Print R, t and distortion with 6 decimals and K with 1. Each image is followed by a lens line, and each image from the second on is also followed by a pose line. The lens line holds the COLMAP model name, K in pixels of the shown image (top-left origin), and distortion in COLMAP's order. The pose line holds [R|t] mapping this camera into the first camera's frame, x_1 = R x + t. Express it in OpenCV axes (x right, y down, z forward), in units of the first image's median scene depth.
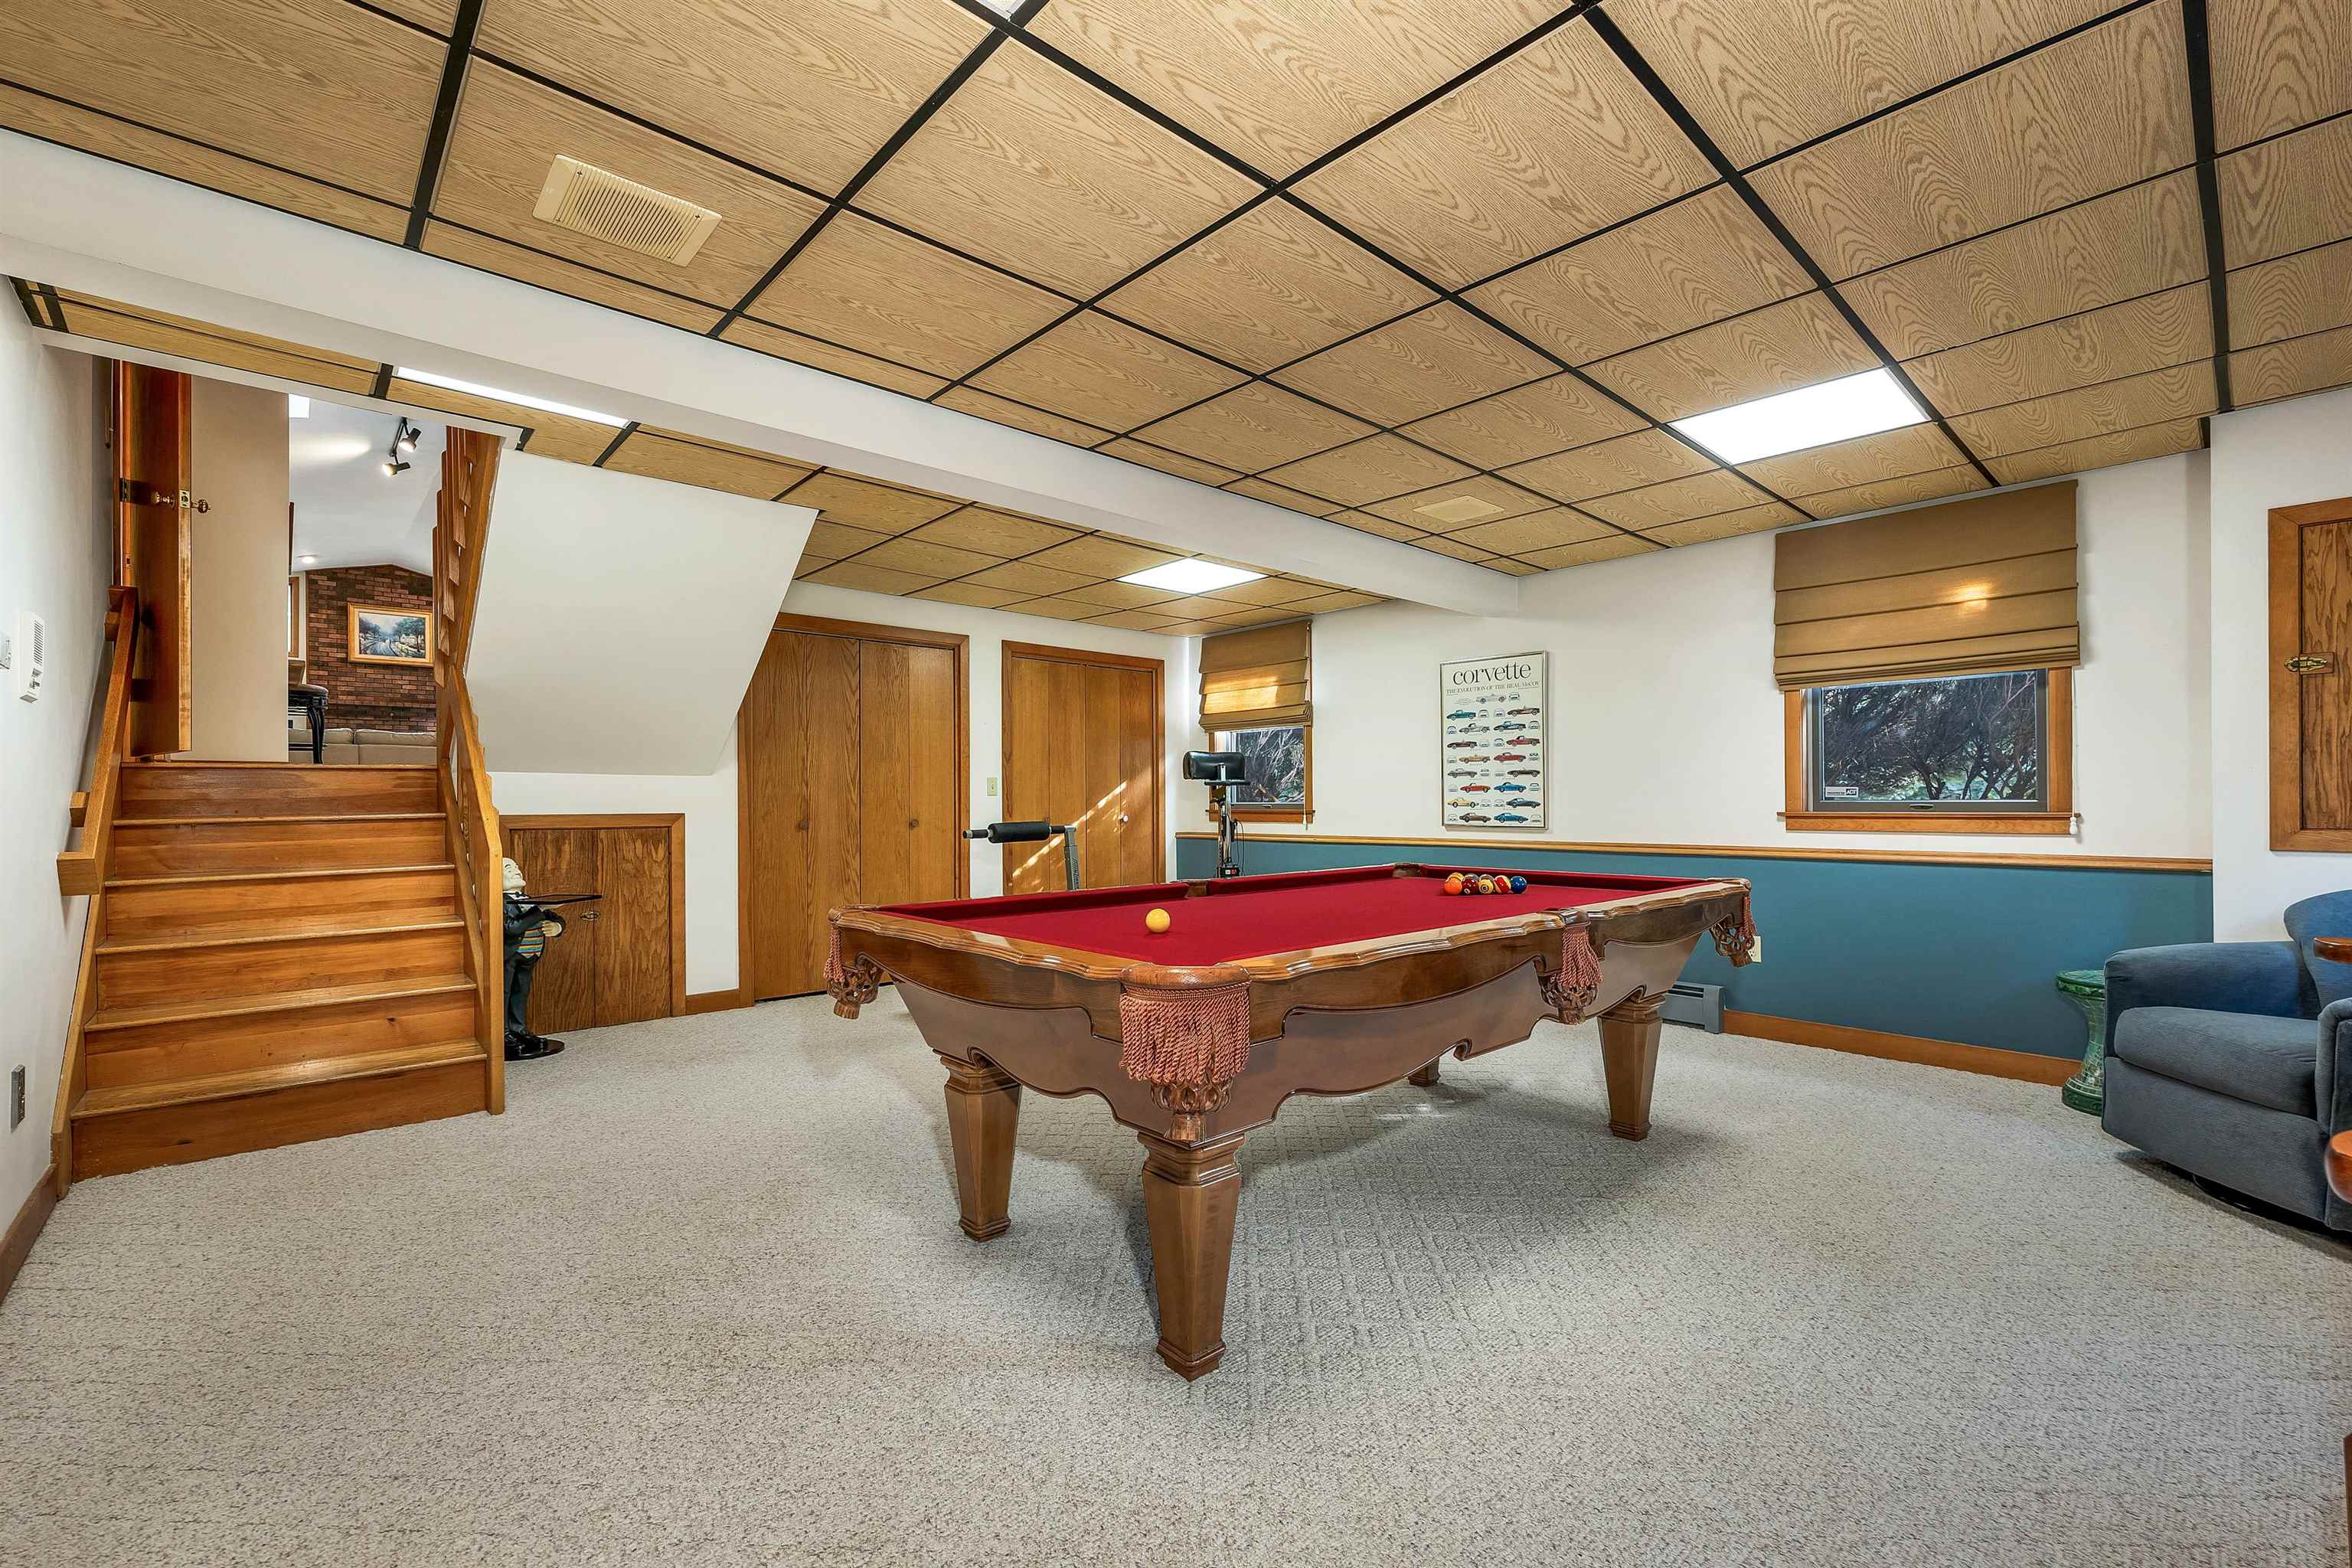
lens RADIAL K [[982.6, 0, 1178.1], [0, 982.6, 792.0], [0, 0, 1]] dist [0.000699, 0.000436]
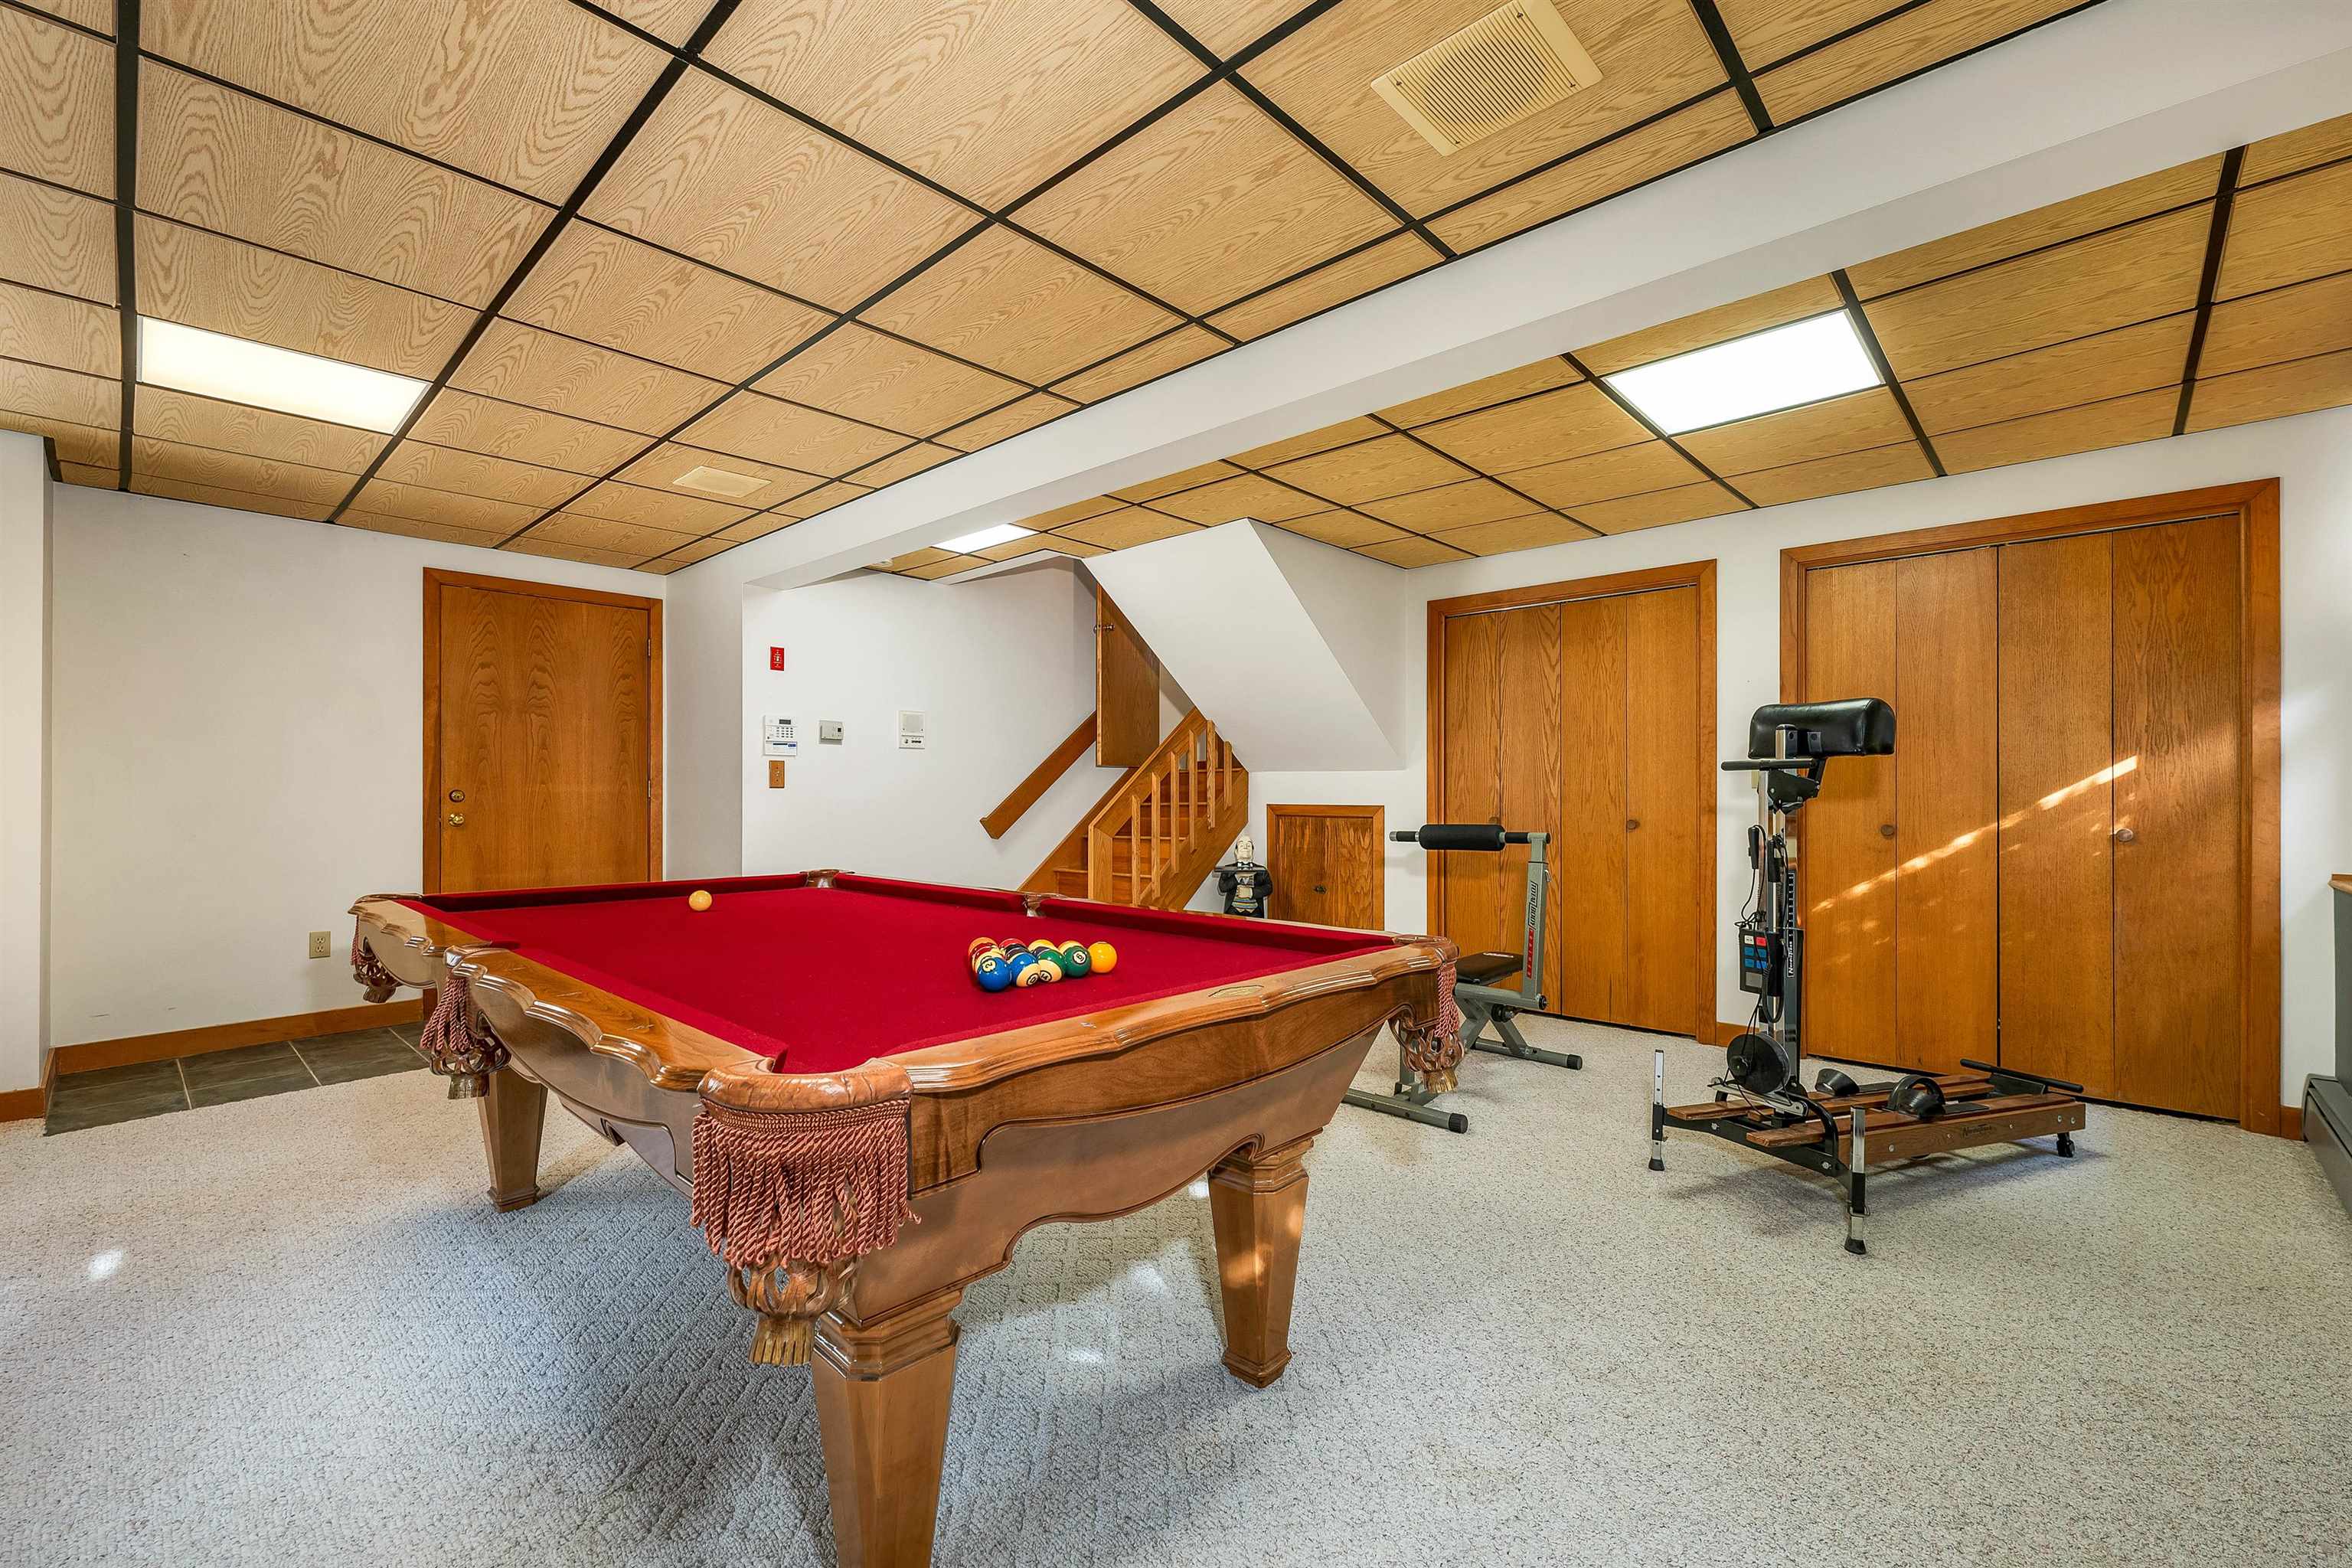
lens RADIAL K [[982.6, 0, 1178.1], [0, 982.6, 792.0], [0, 0, 1]] dist [0.000699, 0.000436]
pose [[0.081915, 0.001995, -0.996637, 0.387063], [0.007667, 0.999967, 0.002632, 0.001519], [0.996610, -0.007857, 0.081897, 0.478651]]
